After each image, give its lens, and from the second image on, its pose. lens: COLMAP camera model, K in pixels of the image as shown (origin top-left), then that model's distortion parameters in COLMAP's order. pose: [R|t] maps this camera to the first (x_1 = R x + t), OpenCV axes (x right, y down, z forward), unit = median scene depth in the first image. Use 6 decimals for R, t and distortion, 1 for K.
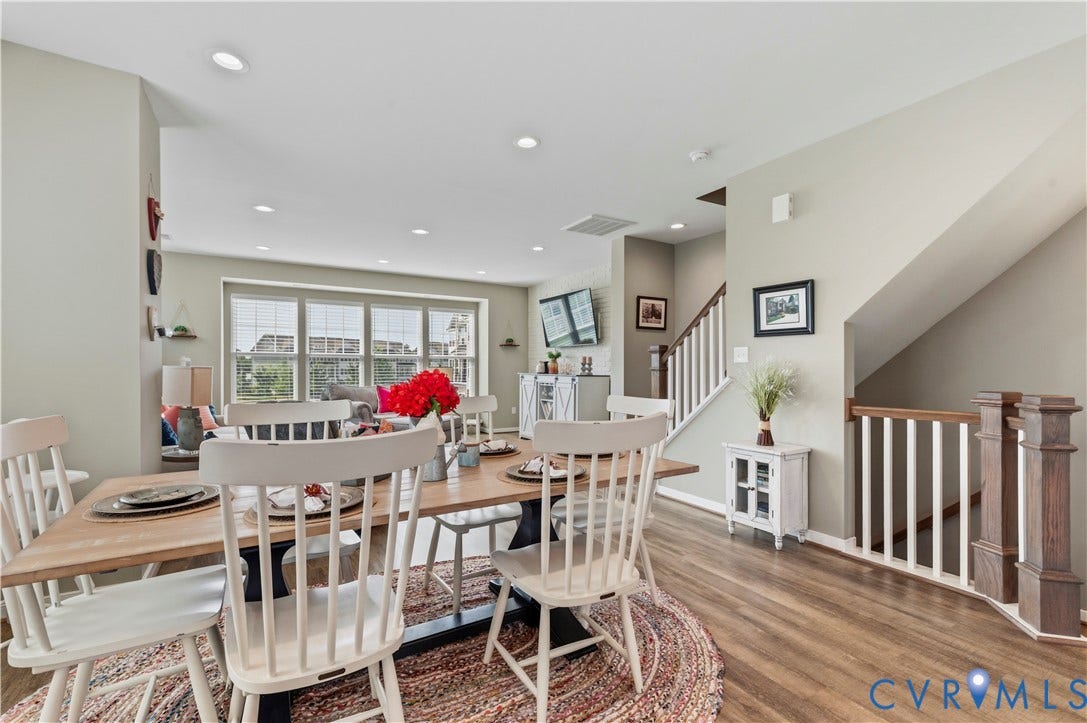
lens RADIAL K [[482.6, 0, 537.5], [0, 482.6, 365.5], [0, 0, 1]] dist [0.017416, -0.004630]
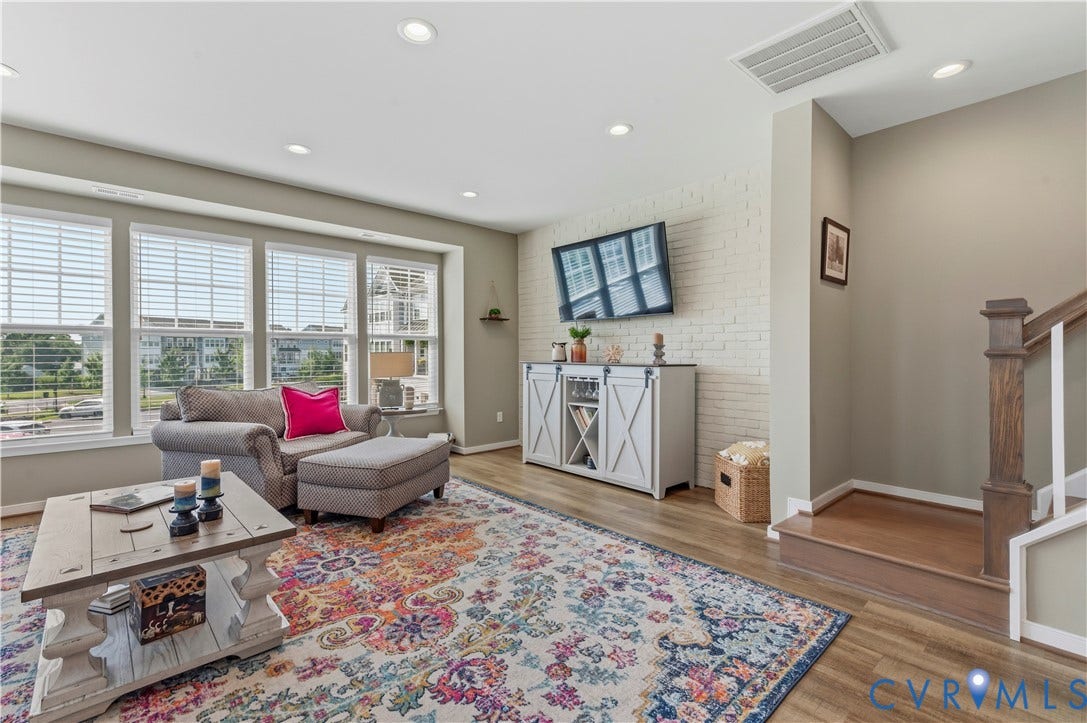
lens RADIAL K [[482.6, 0, 536.4], [0, 482.6, 353.8], [0, 0, 1]] dist [0.017416, -0.004630]
pose [[0.977582, -0.004729, 0.210501, -0.175212], [0.003553, 0.999976, 0.005965, 0.002486], [-0.210524, -0.005083, 0.977575, 0.427145]]
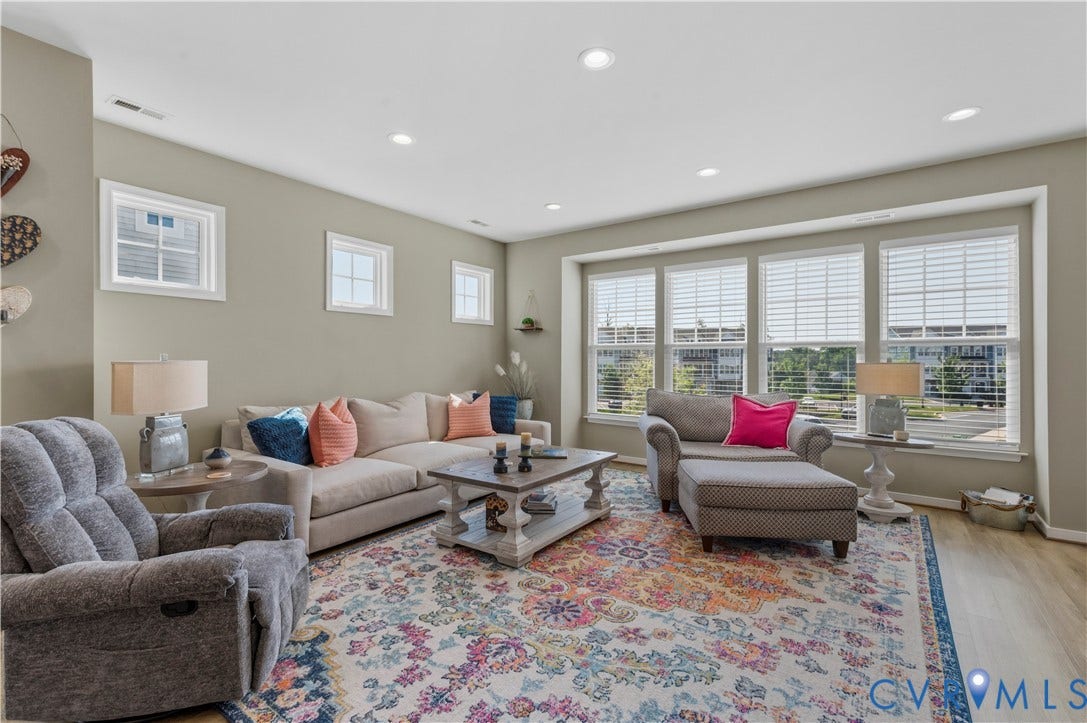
lens RADIAL K [[482.6, 0, 534.6], [0, 482.6, 360.1], [0, 0, 1]] dist [0.017416, -0.004630]
pose [[0.409253, -0.006307, -0.912399, 0.100276], [0.000386, 0.999977, -0.006740, 0.003741], [0.912421, 0.002406, 0.409246, 0.577948]]
